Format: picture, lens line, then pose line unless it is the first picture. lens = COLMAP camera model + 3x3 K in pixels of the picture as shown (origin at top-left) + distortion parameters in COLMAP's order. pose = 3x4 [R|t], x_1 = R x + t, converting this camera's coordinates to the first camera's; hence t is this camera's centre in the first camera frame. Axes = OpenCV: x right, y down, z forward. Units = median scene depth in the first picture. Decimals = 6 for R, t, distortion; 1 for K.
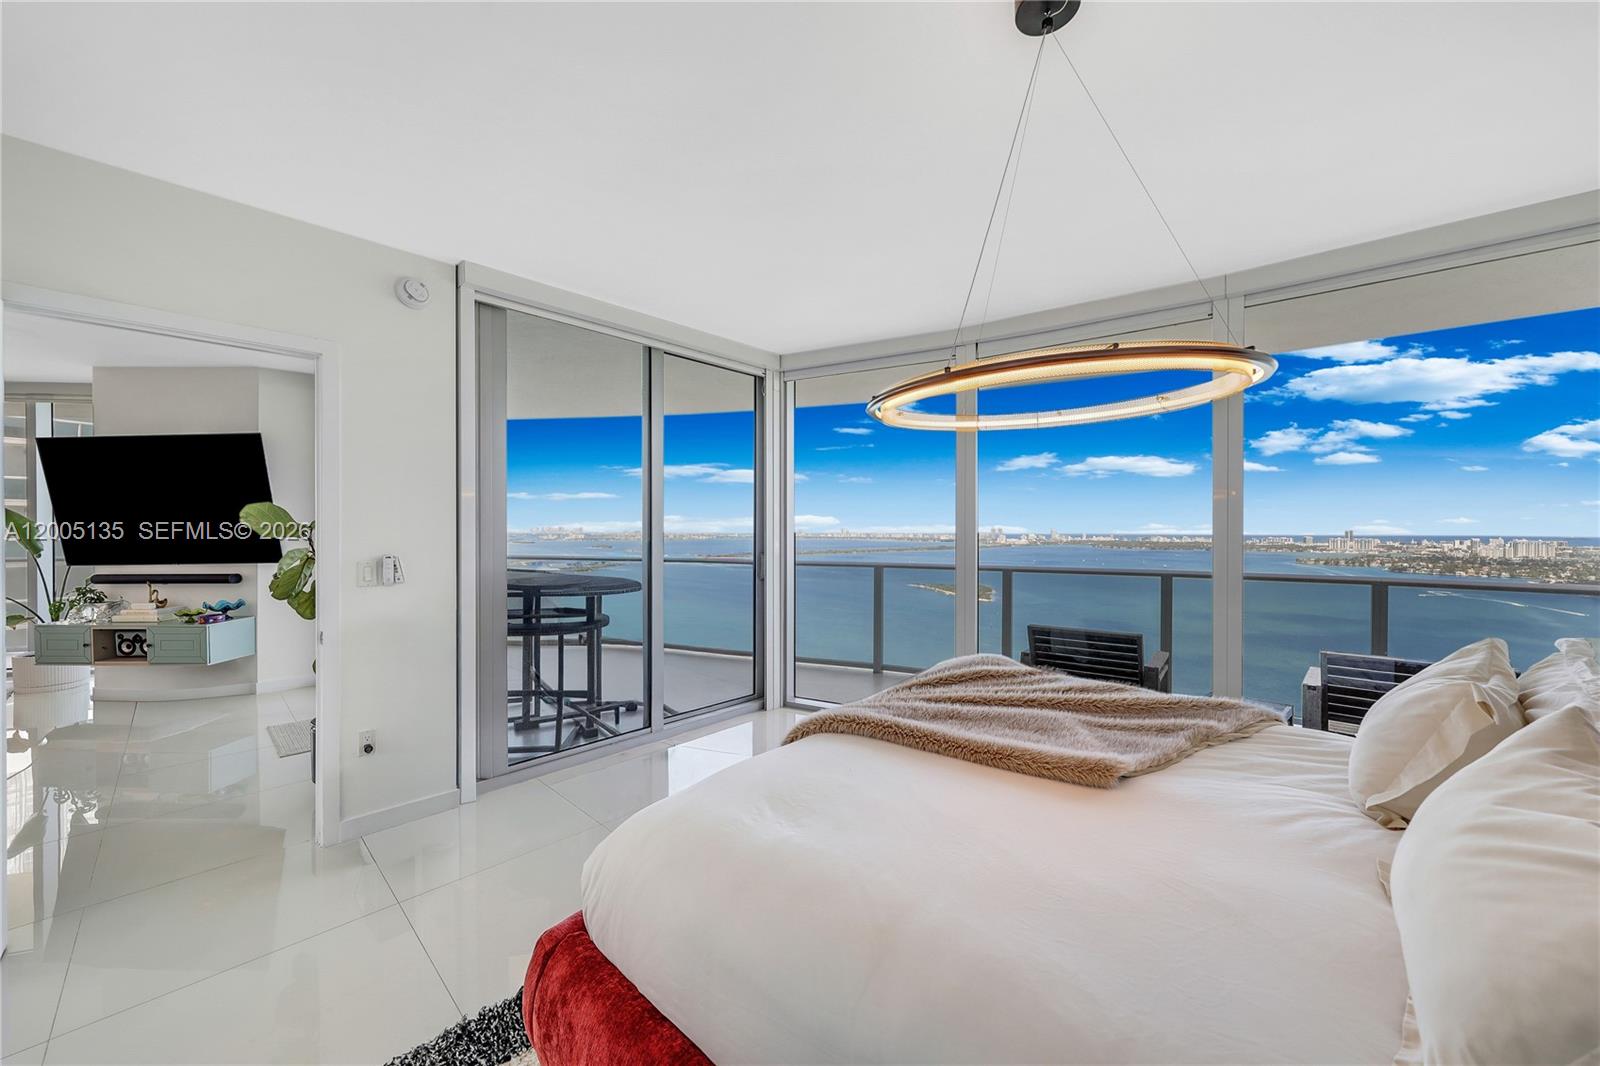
lens RADIAL K [[580.3, 0, 800.0], [0, 580.3, 533.0], [0, 0, 1]] dist [-0.010729, 0.000052]
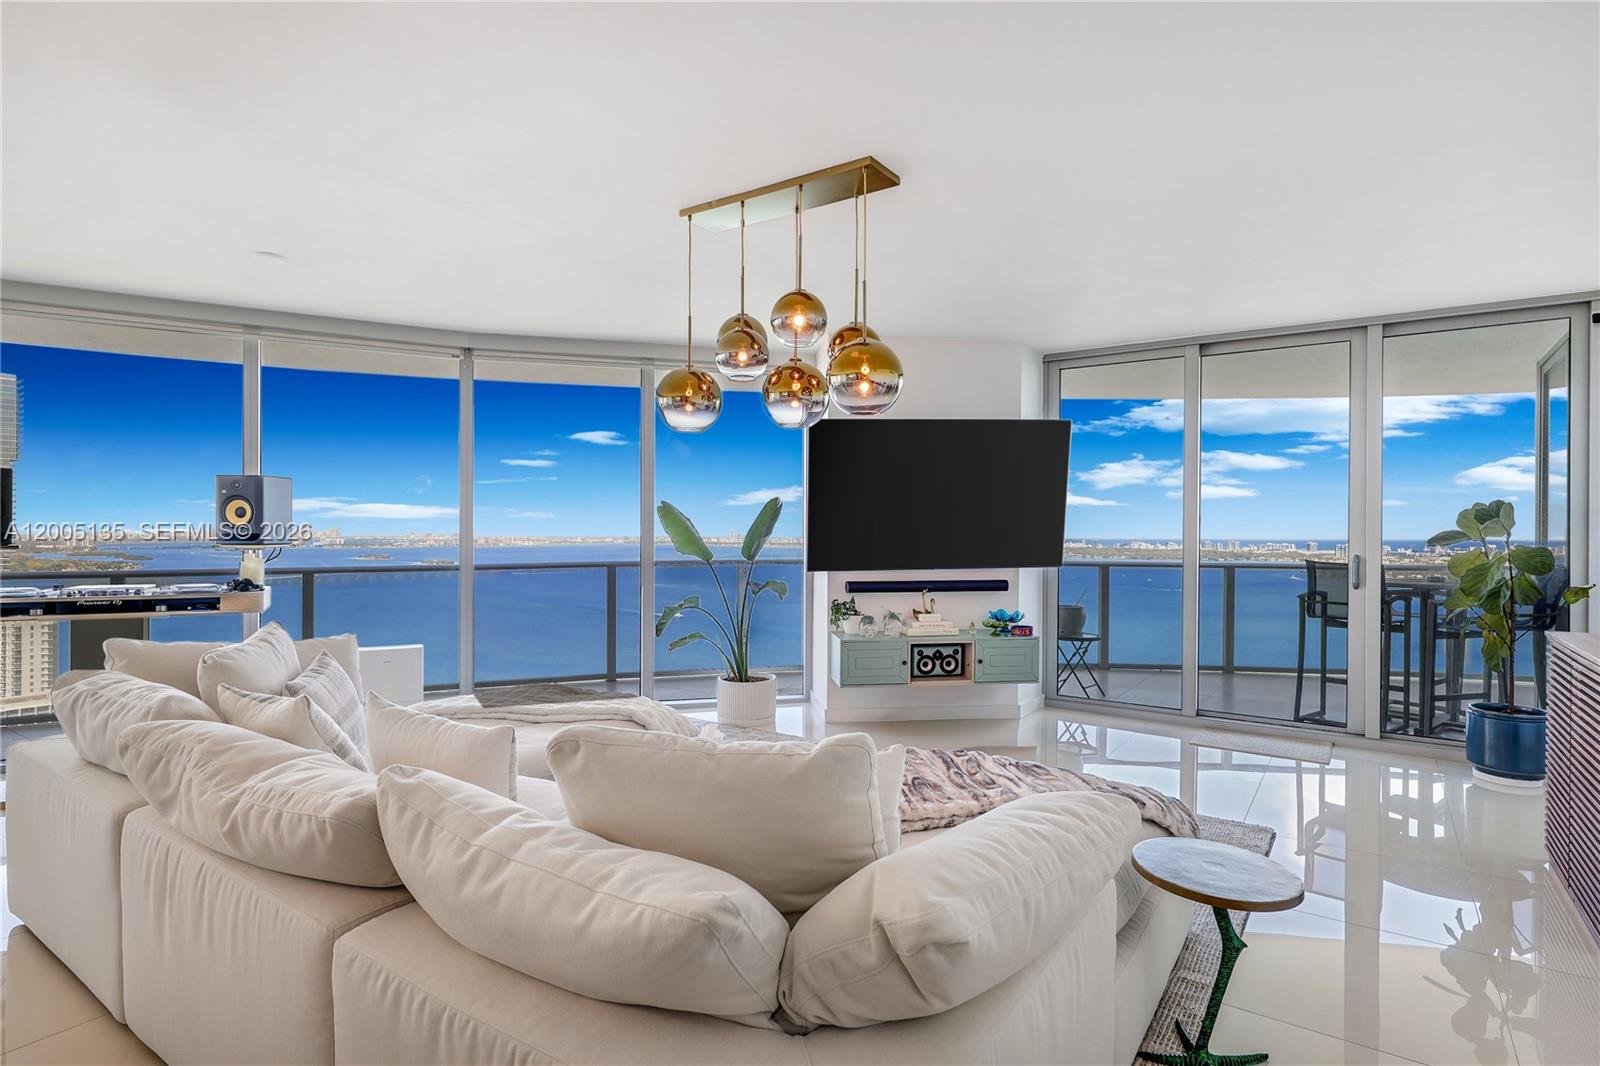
lens RADIAL K [[803.0, 0, 800.0], [0, 803.0, 533.0], [0, 0, 1]] dist [-0.011017, -0.000148]
pose [[0.989902, 0.004896, 0.141668, -1.502076], [-0.004402, 0.999983, -0.003803, 0.003789], [-0.141685, 0.003141, 0.989907, -0.181457]]
